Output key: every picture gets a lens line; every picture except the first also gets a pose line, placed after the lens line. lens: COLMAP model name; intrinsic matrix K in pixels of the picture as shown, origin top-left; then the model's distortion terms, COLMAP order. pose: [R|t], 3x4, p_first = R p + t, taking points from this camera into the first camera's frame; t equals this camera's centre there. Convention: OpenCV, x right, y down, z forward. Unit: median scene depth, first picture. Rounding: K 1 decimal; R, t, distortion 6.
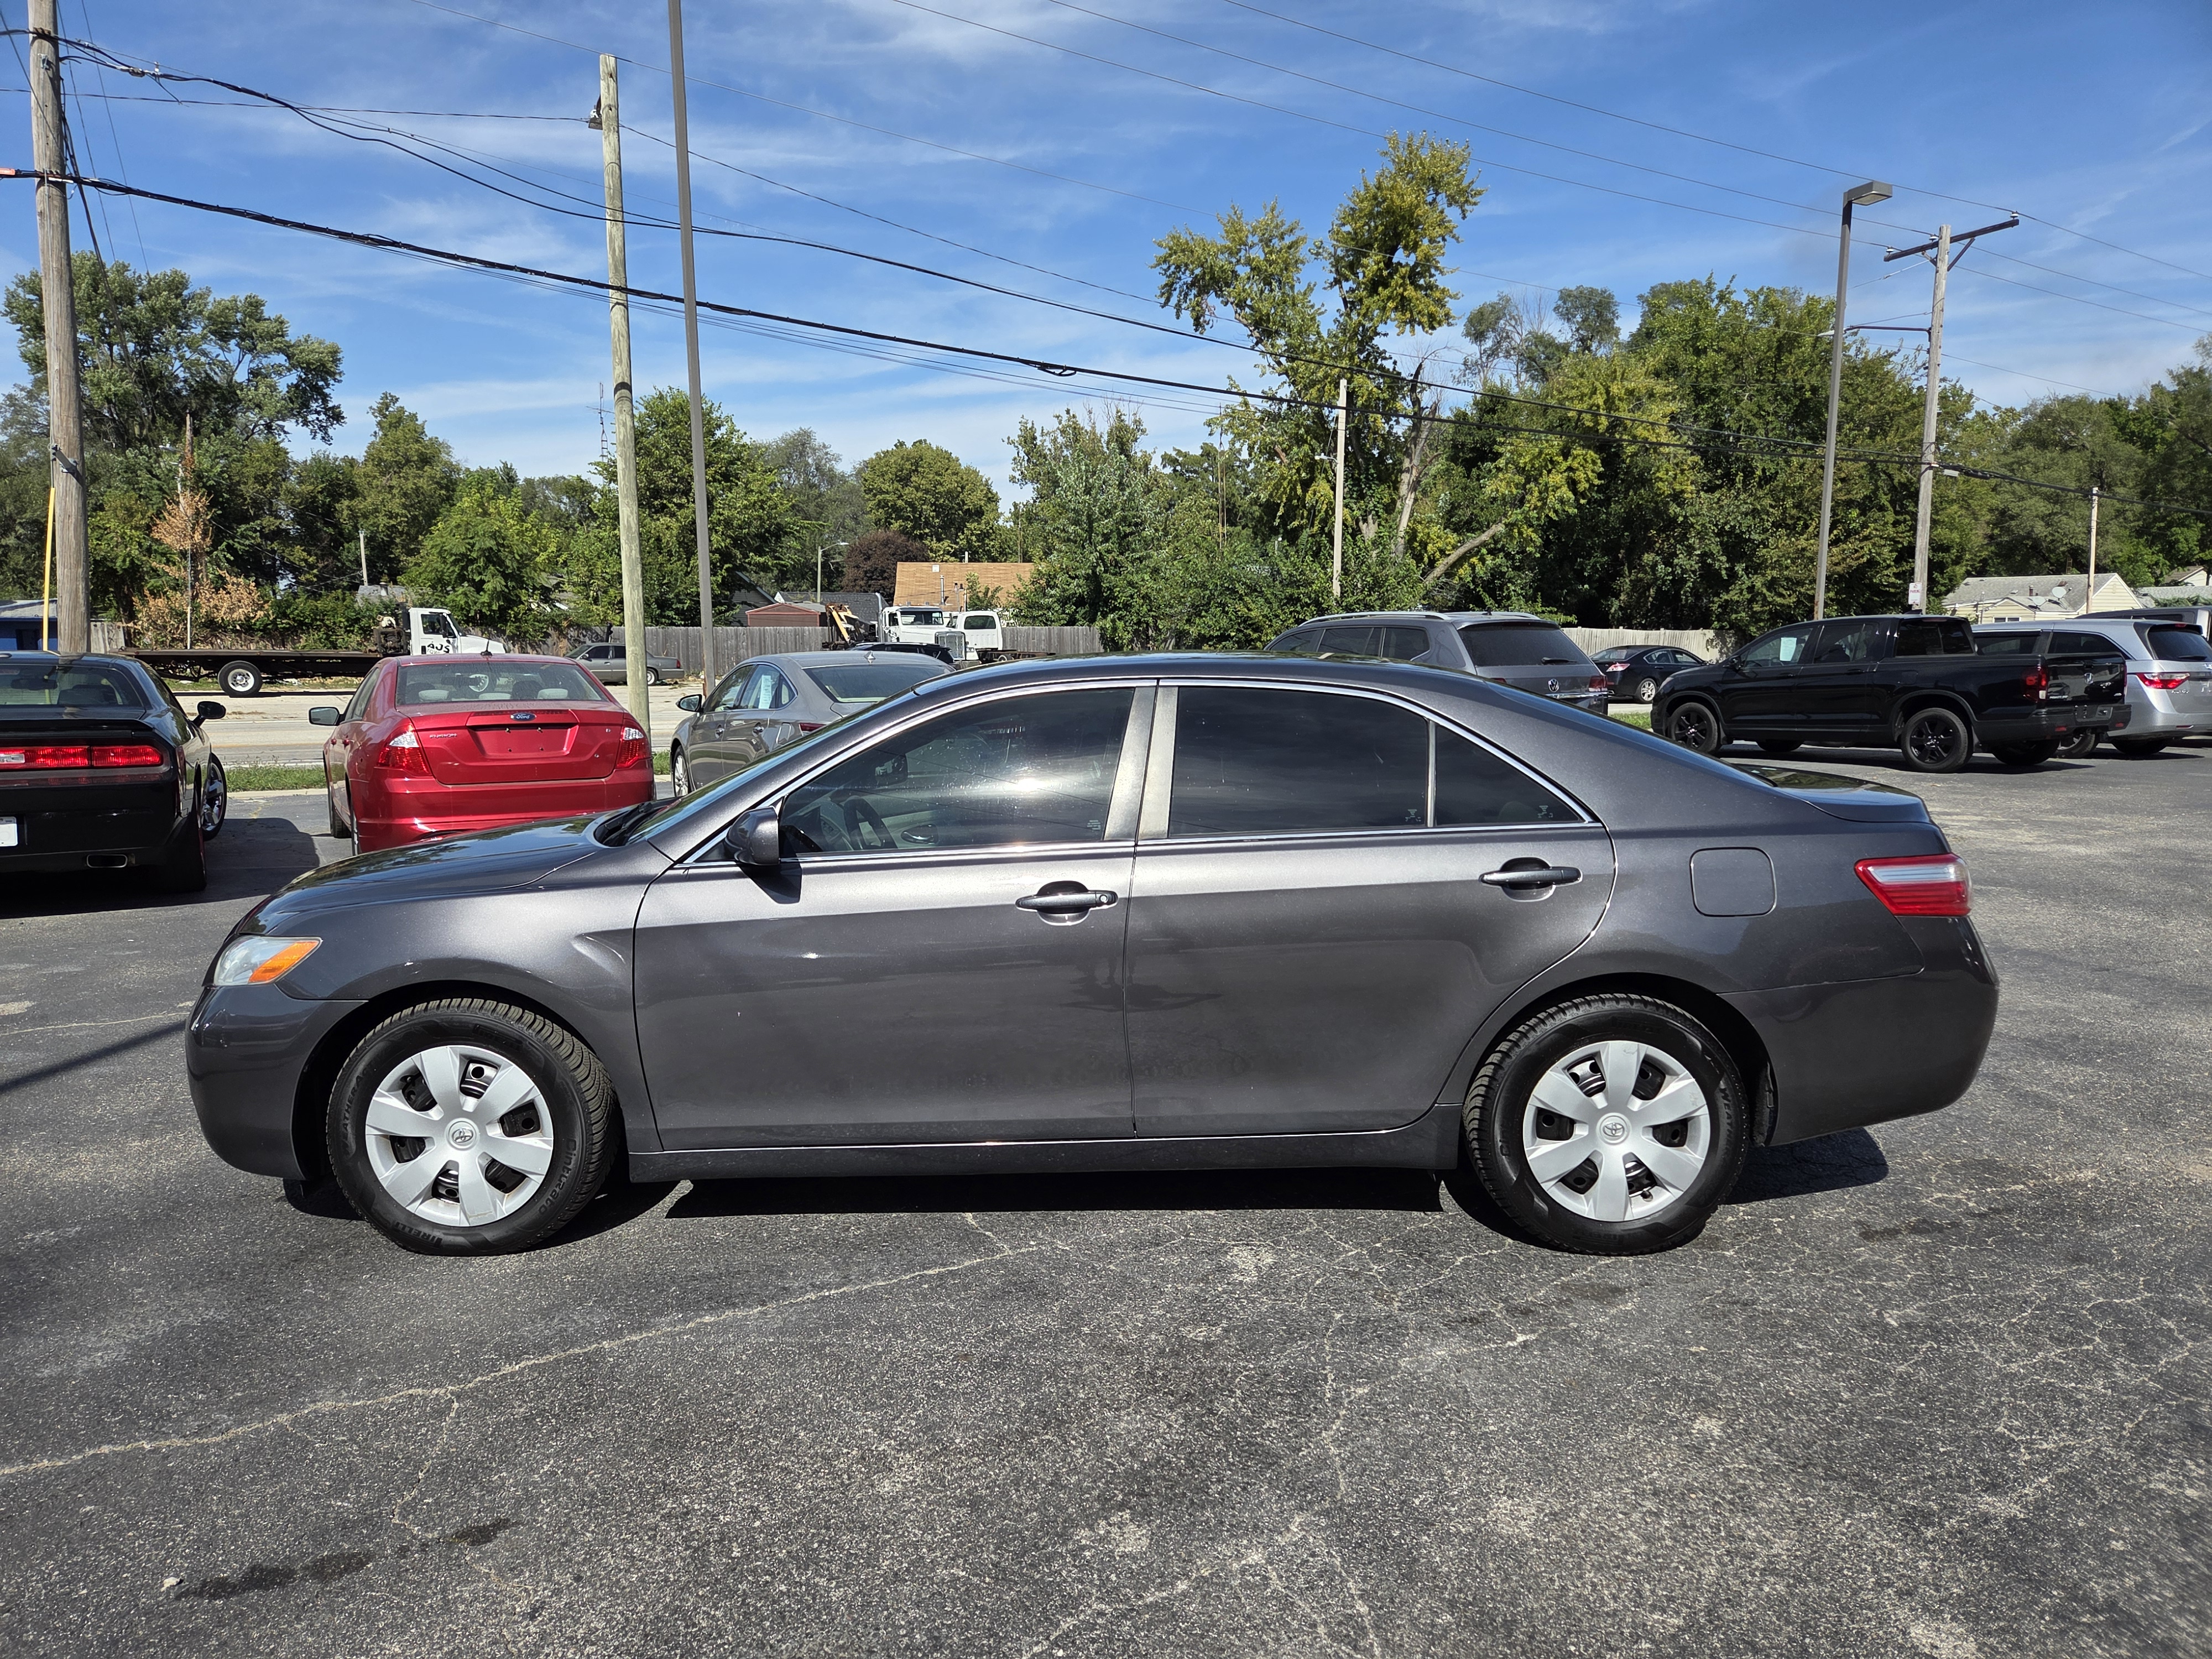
lens RADIAL K [[1477.7, 0, 1100.8], [0, 1477.7, 840.4], [0, 0, 1]] dist [0.050005, -0.042854]
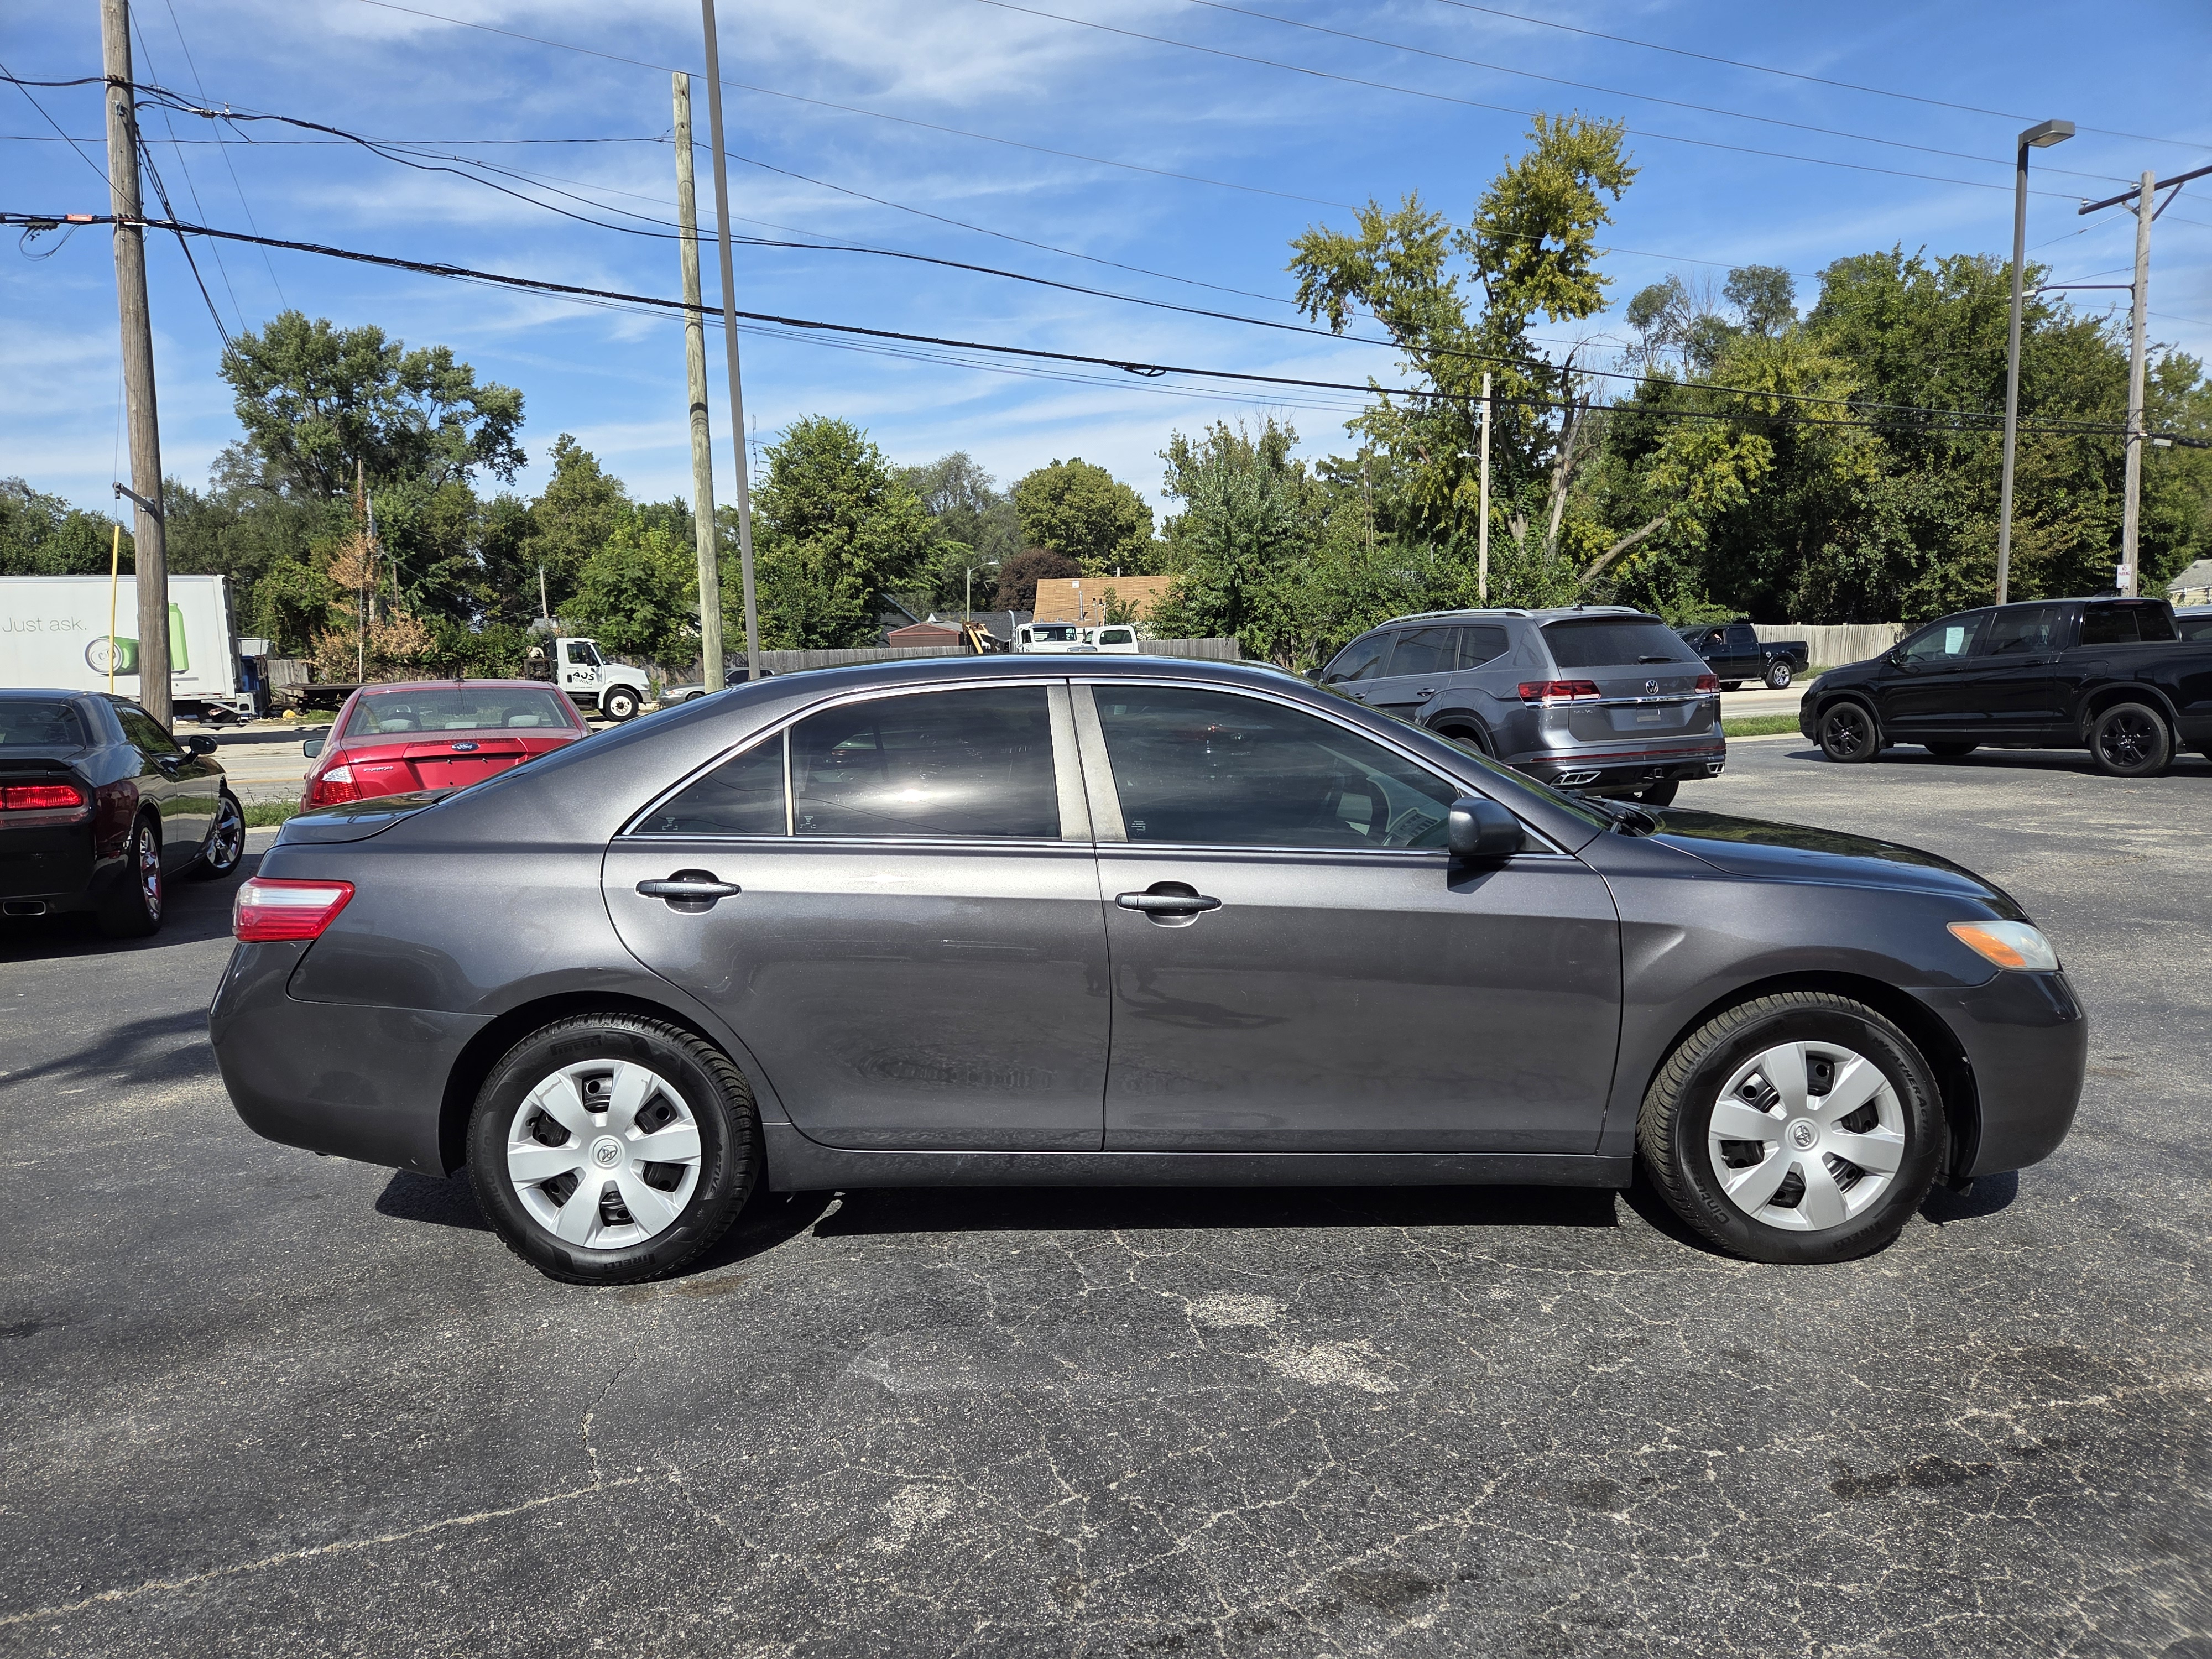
lens RADIAL K [[1477.7, 0, 1101.5], [0, 1477.7, 839.5], [0, 0, 1]] dist [0.050005, -0.042854]
pose [[0.993768, -0.012046, -0.110812, 0.016904], [0.010945, 0.999885, -0.010534, -0.001798], [0.110926, 0.009255, 0.993786, 0.018609]]
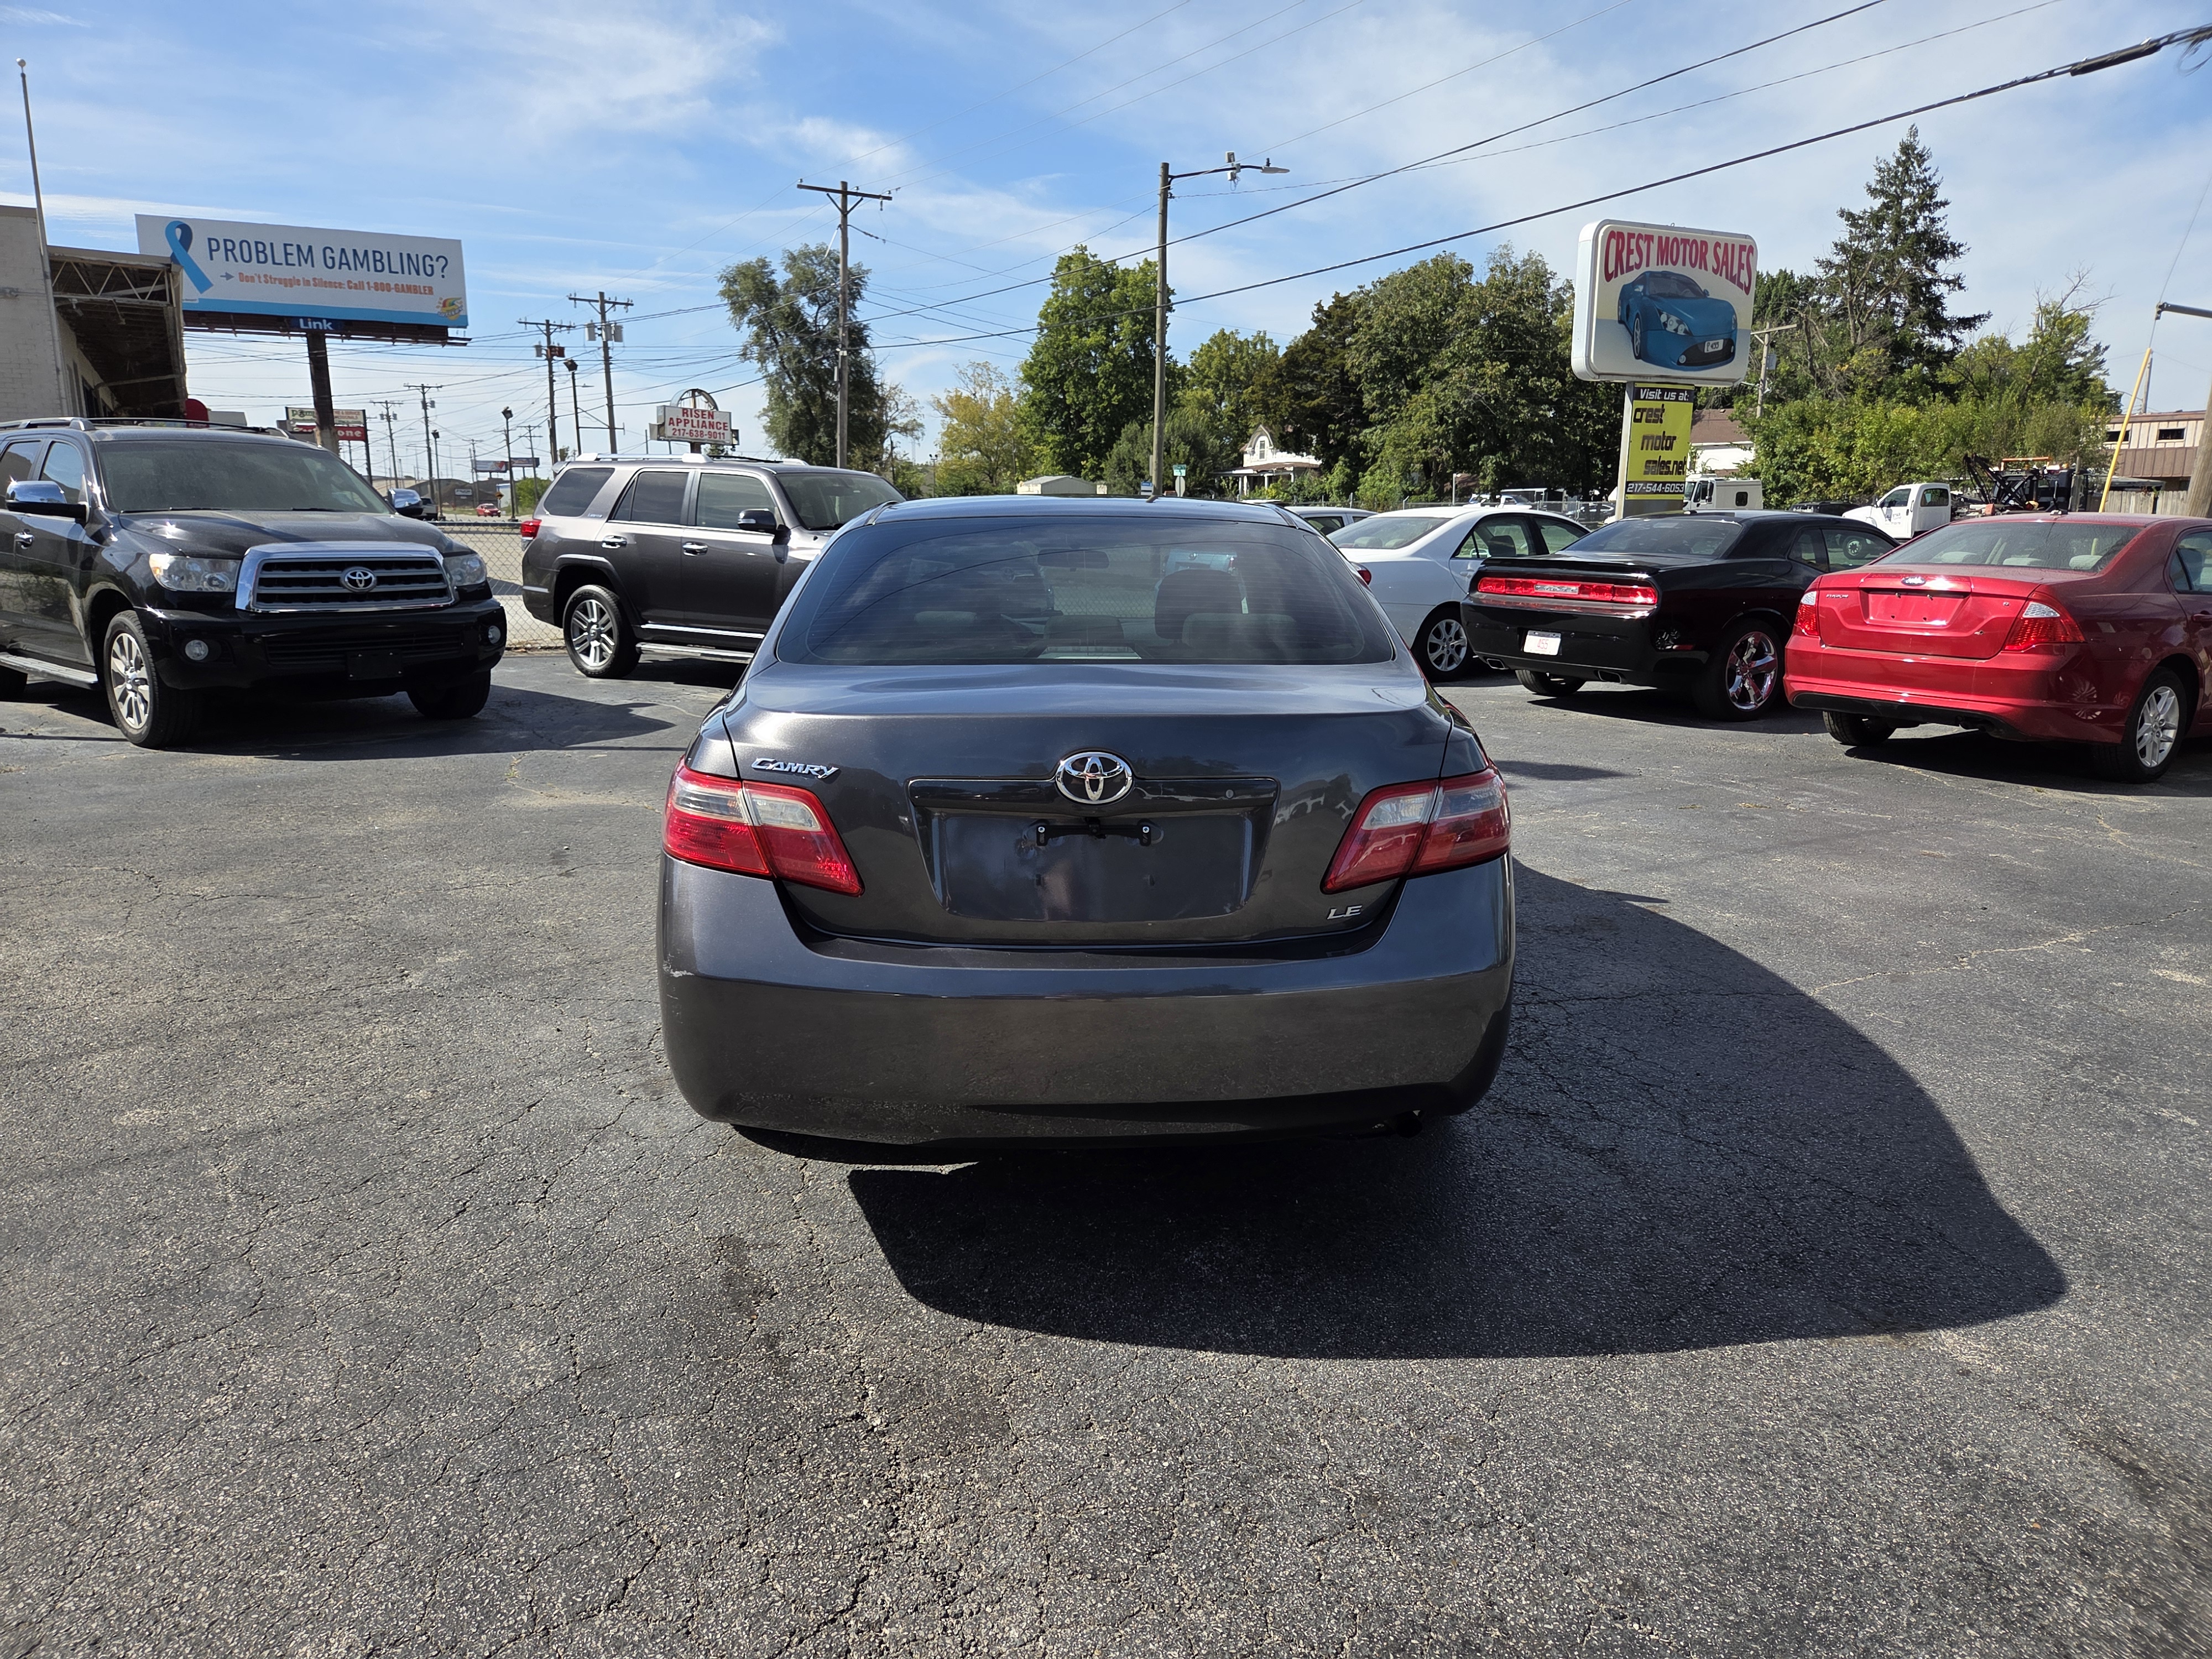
lens RADIAL K [[1477.7, 0, 1101.2], [0, 1477.7, 825.9], [0, 0, 1]] dist [0.050005, -0.042854]
pose [[0.027826, 0.208889, -0.977543, 0.081660], [-0.135884, 0.969635, 0.203331, -0.008849], [0.990334, 0.127175, 0.055366, 0.073873]]
